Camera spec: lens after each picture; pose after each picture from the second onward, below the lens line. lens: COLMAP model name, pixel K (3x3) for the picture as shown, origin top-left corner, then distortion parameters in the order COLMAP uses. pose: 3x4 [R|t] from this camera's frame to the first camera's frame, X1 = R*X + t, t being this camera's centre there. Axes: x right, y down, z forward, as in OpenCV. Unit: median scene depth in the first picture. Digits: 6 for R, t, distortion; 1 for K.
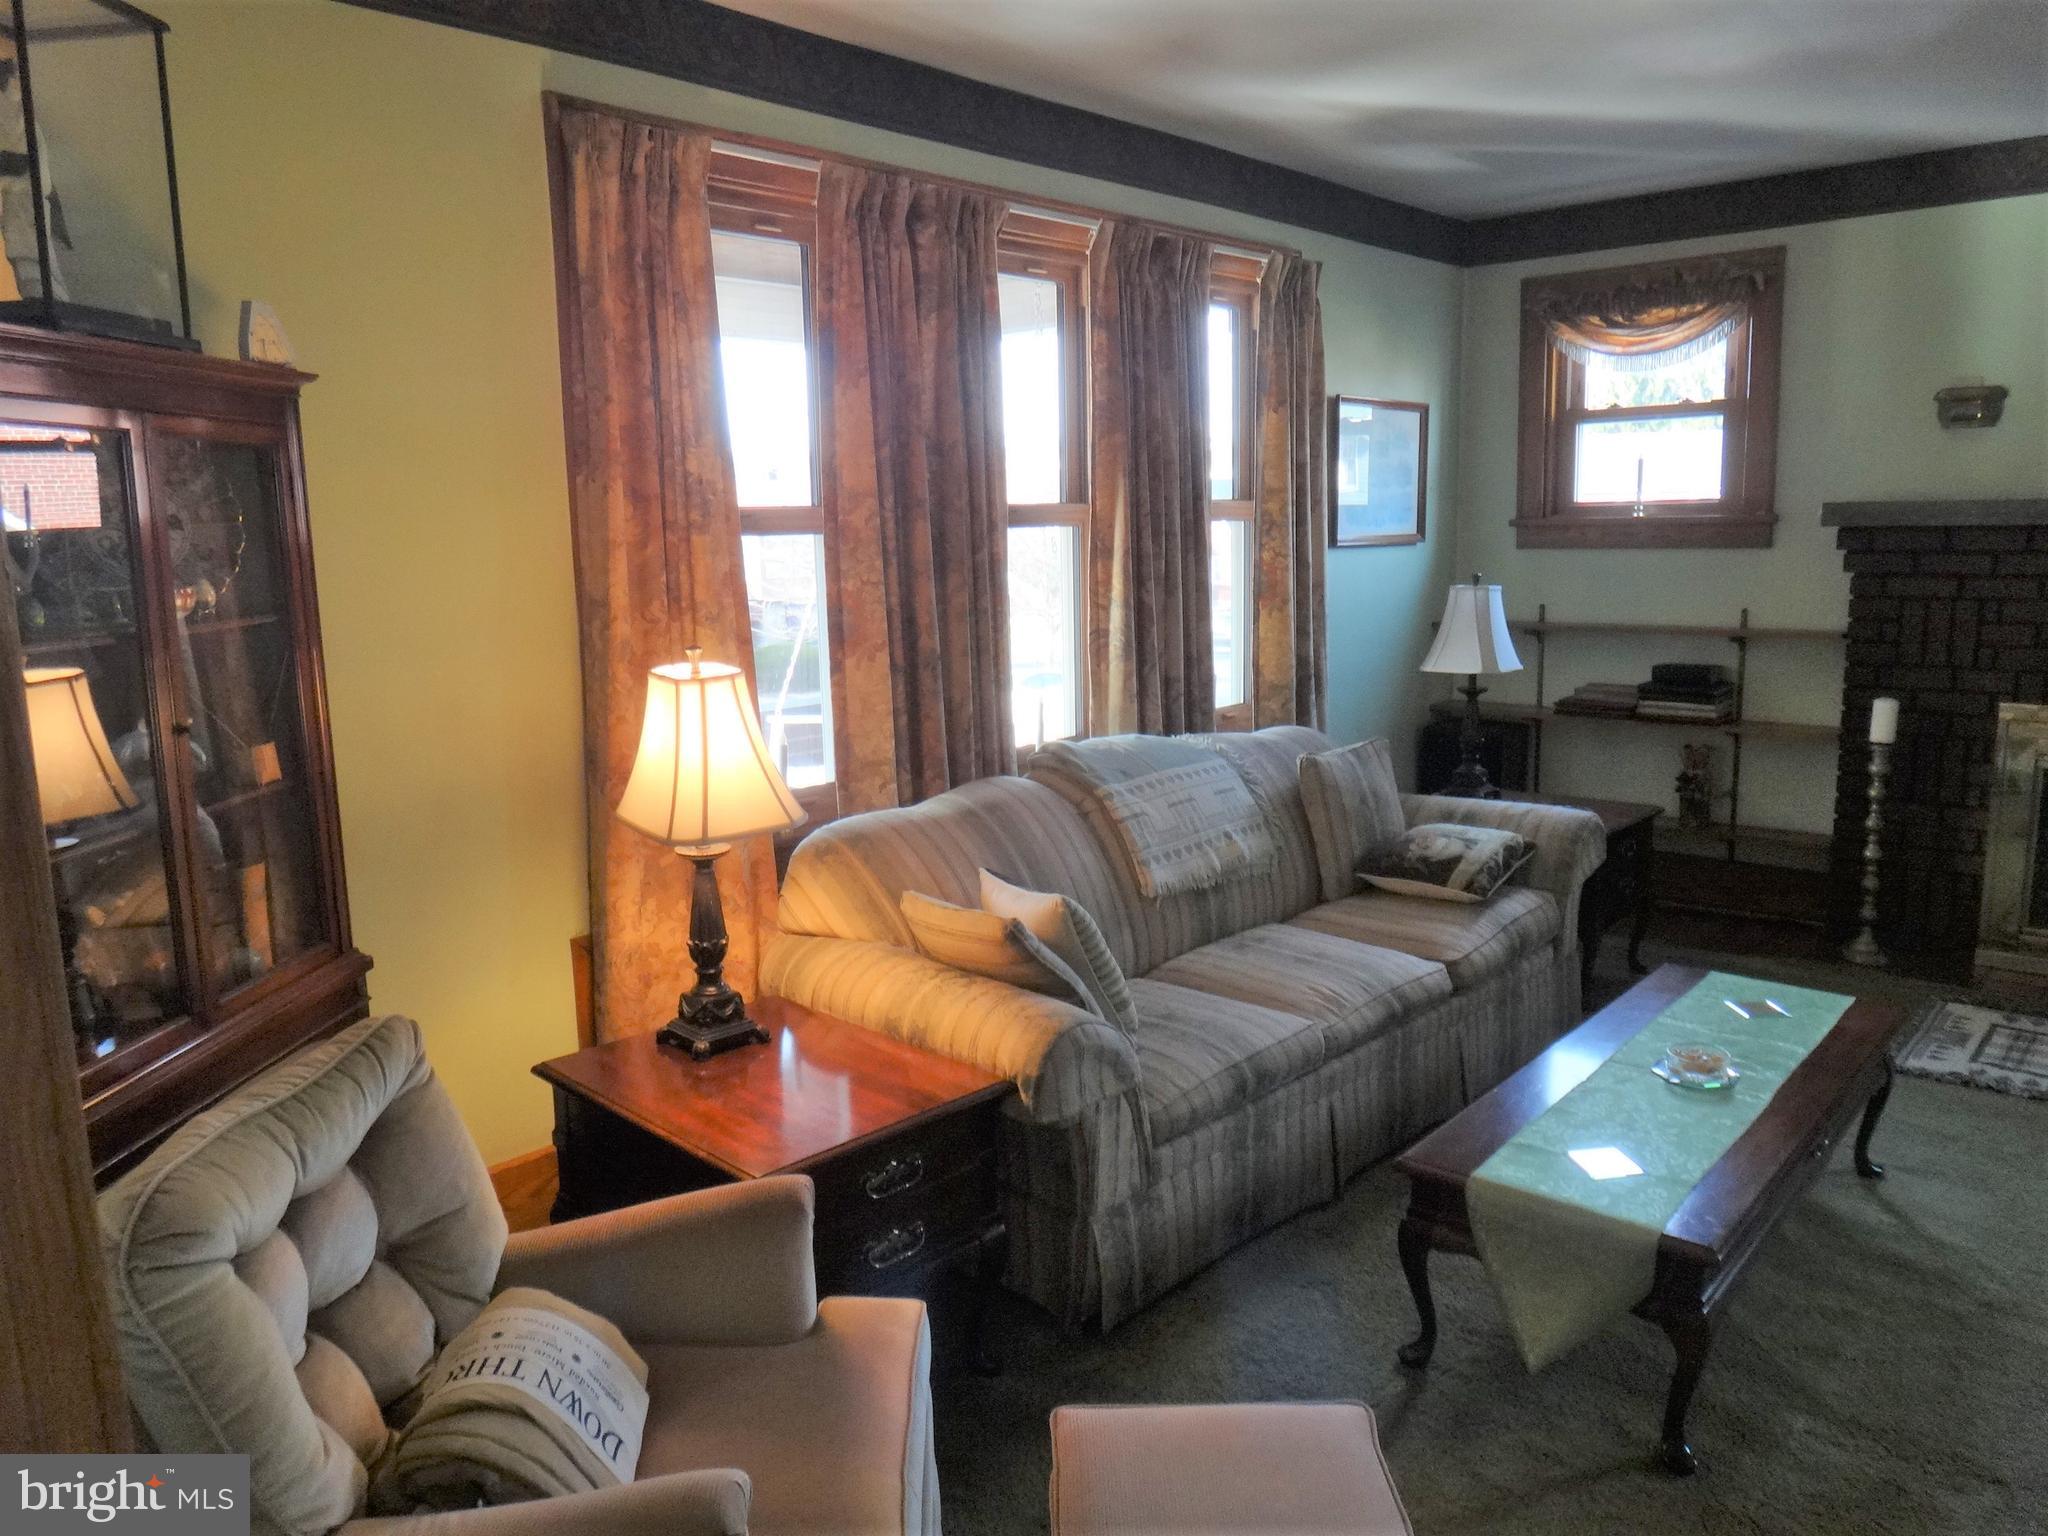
lens RADIAL K [[1428.8, 0, 1035.7], [0, 1428.8, 778.7], [0, 0, 1]] dist [-0.041236, 0.002616]
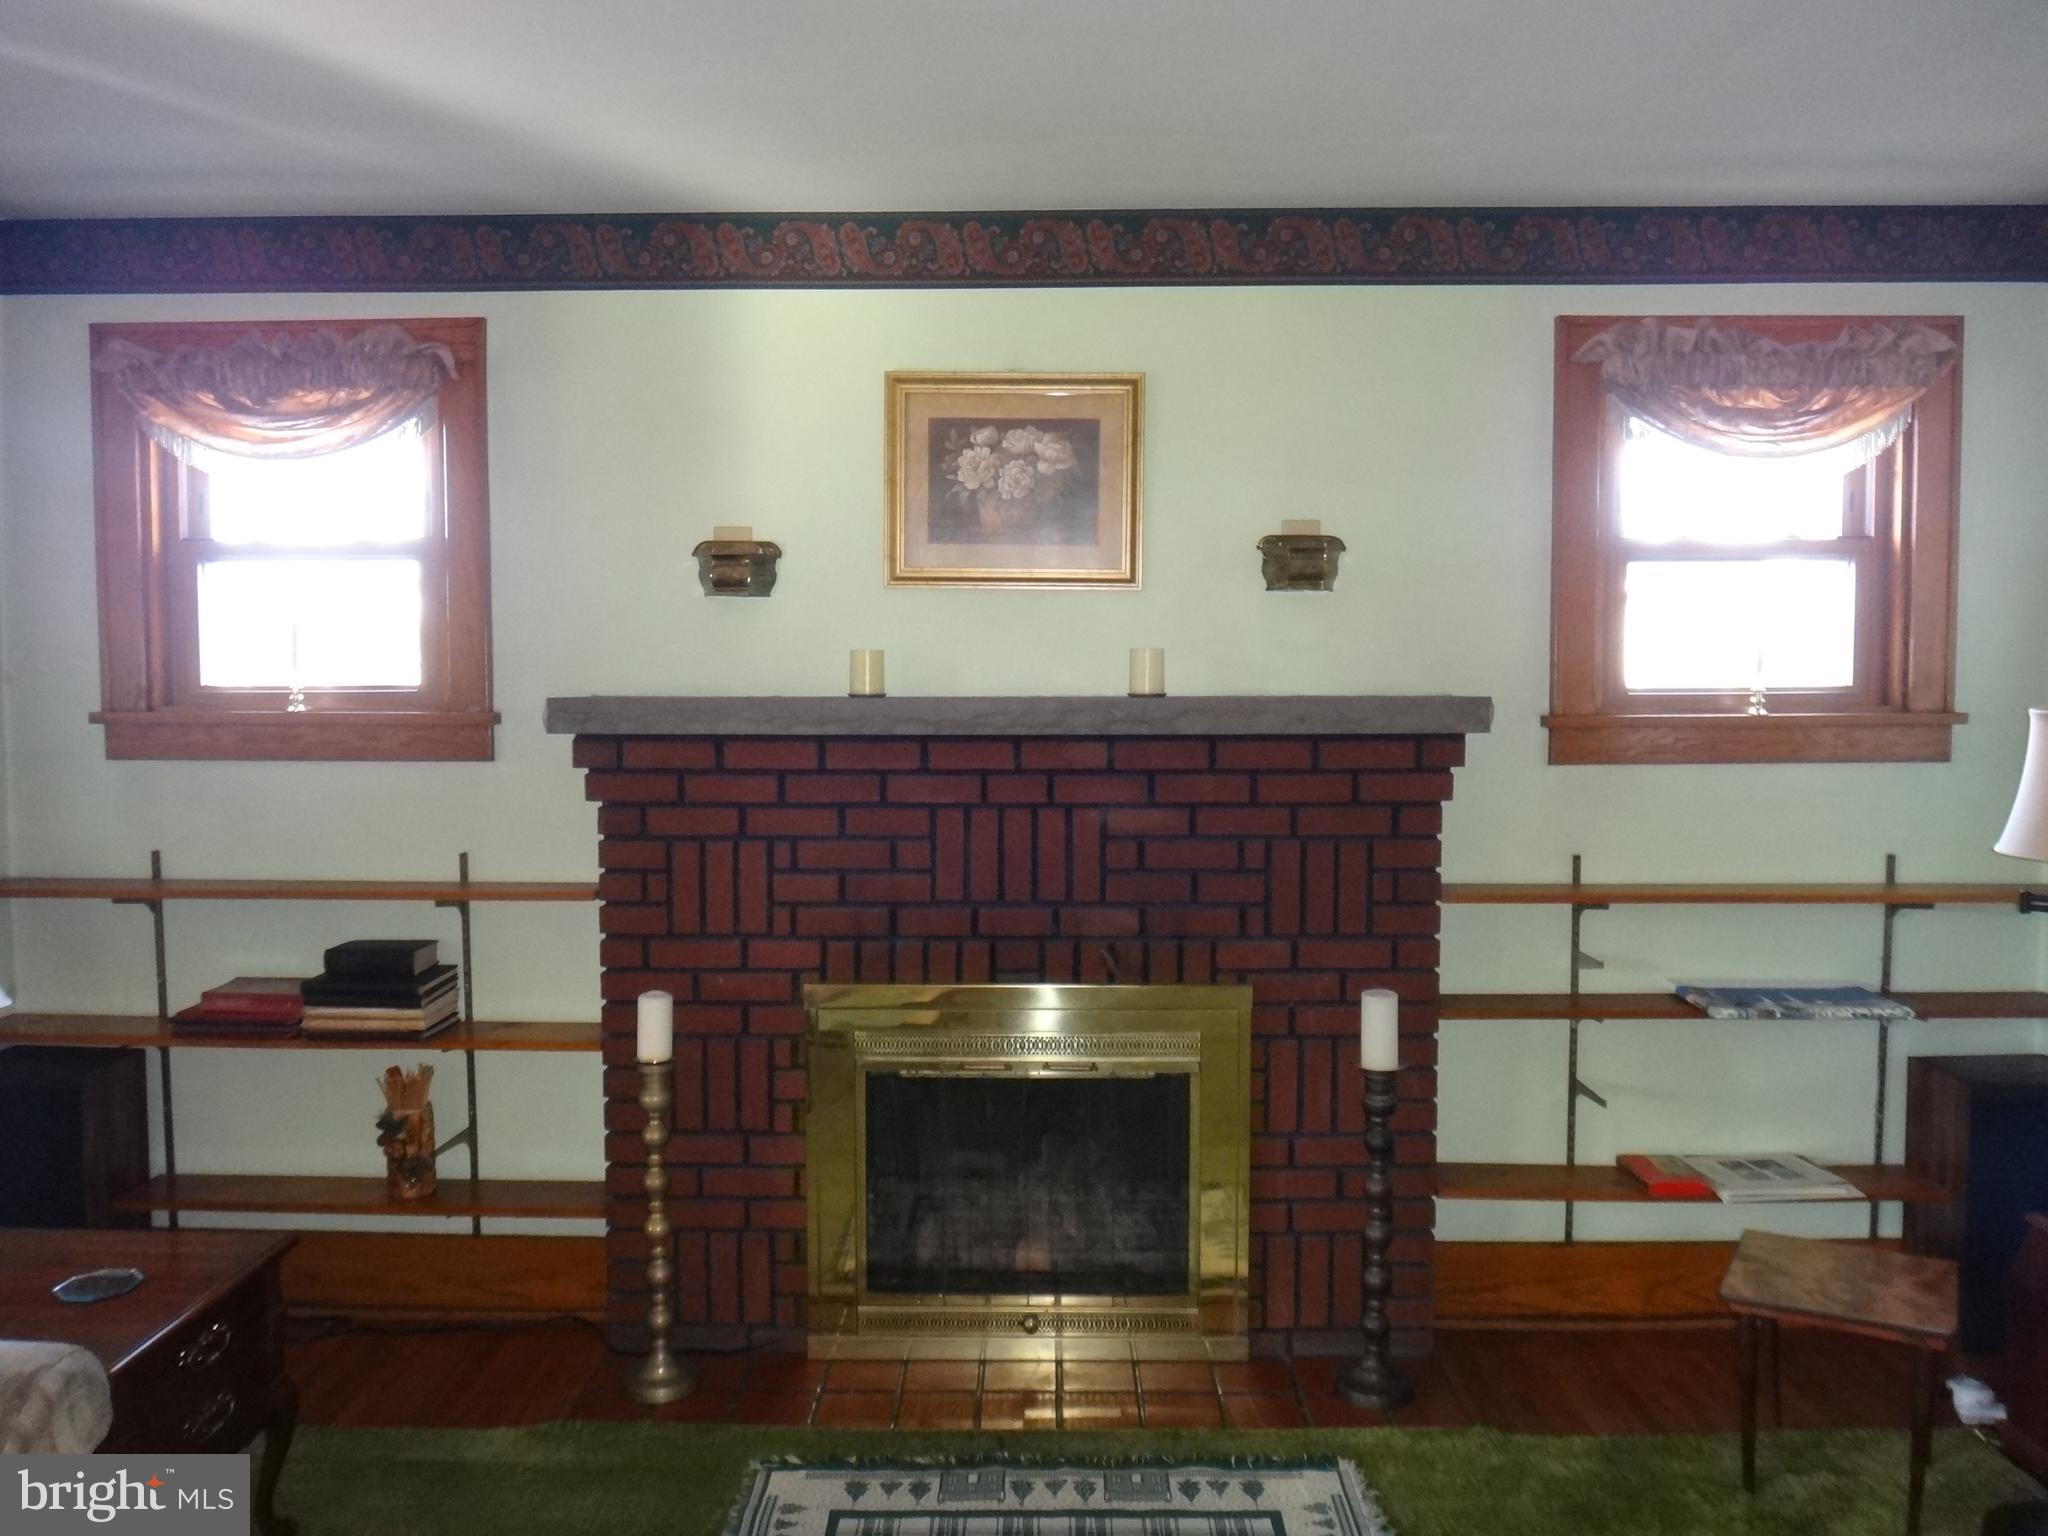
lens RADIAL K [[1428.8, 0, 1020.4], [0, 1428.8, 784.5], [0, 0, 1]] dist [-0.041236, 0.002616]
pose [[0.746493, -0.017910, 0.665152, 0.259586], [0.094391, 0.992379, -0.079213, -0.075978], [-0.658664, 0.121916, 0.742495, 0.339395]]
